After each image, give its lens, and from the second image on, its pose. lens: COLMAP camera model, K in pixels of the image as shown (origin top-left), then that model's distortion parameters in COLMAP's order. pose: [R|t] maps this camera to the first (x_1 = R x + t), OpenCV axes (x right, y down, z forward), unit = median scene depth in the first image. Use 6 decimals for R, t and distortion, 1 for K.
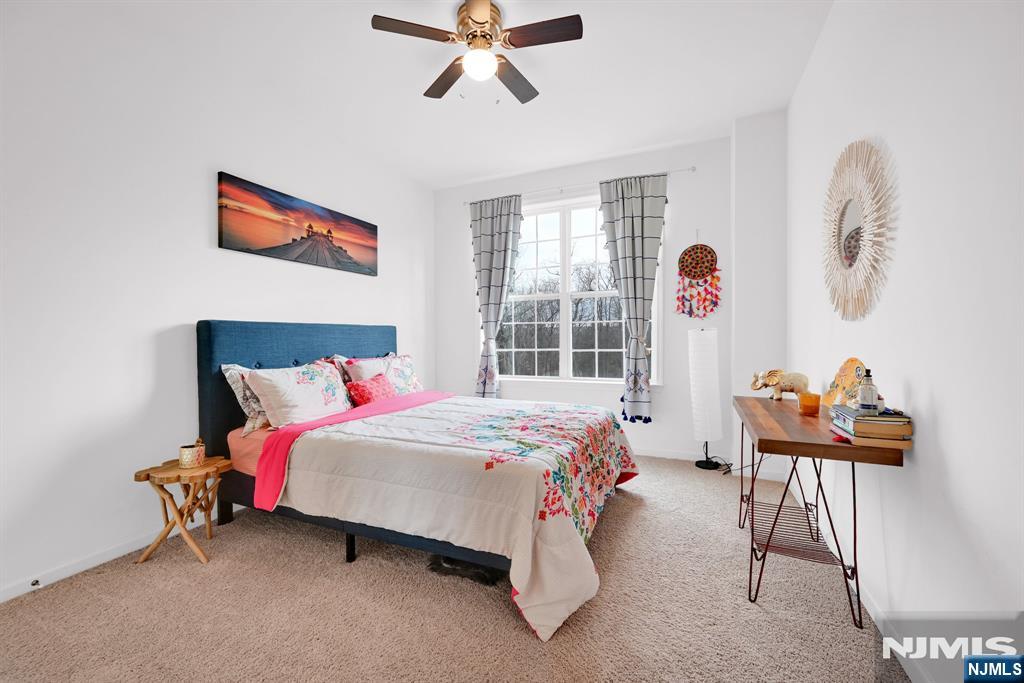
lens RADIAL K [[407.2, 0, 512.1], [0, 407.2, 340.6], [0, 0, 1]] dist [0.001276, -0.000204]
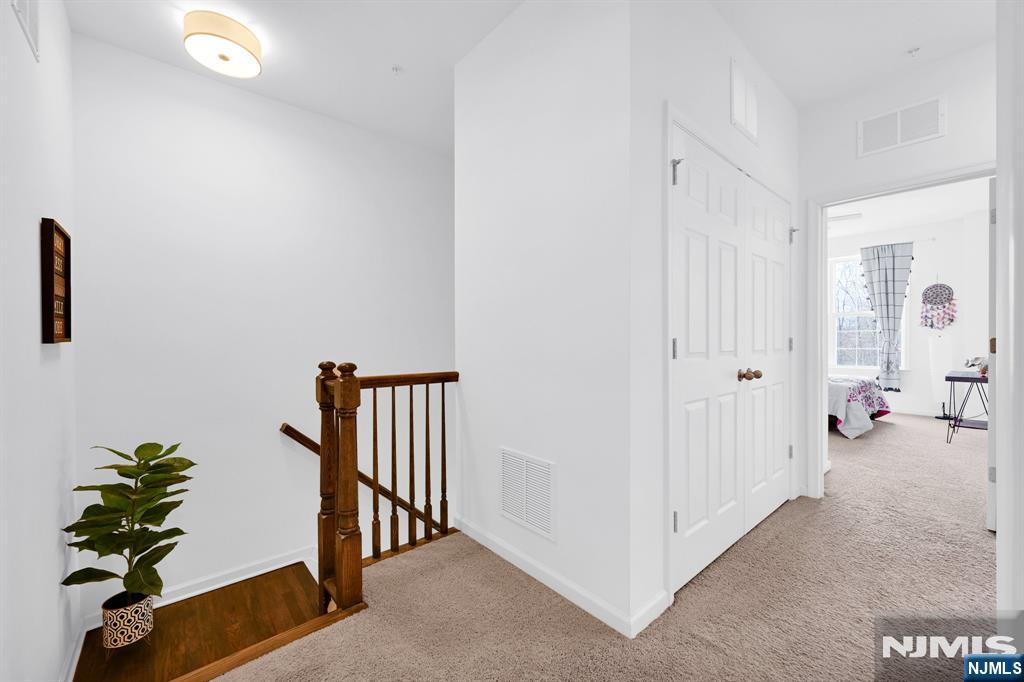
lens RADIAL K [[407.2, 0, 511.1], [0, 407.2, 336.0], [0, 0, 1]] dist [0.001276, -0.000204]
pose [[0.903333, 0.005173, -0.428909, -0.388371], [-0.010252, 0.999902, -0.009532, 0.006075], [0.428818, 0.013008, 0.903297, -1.209404]]
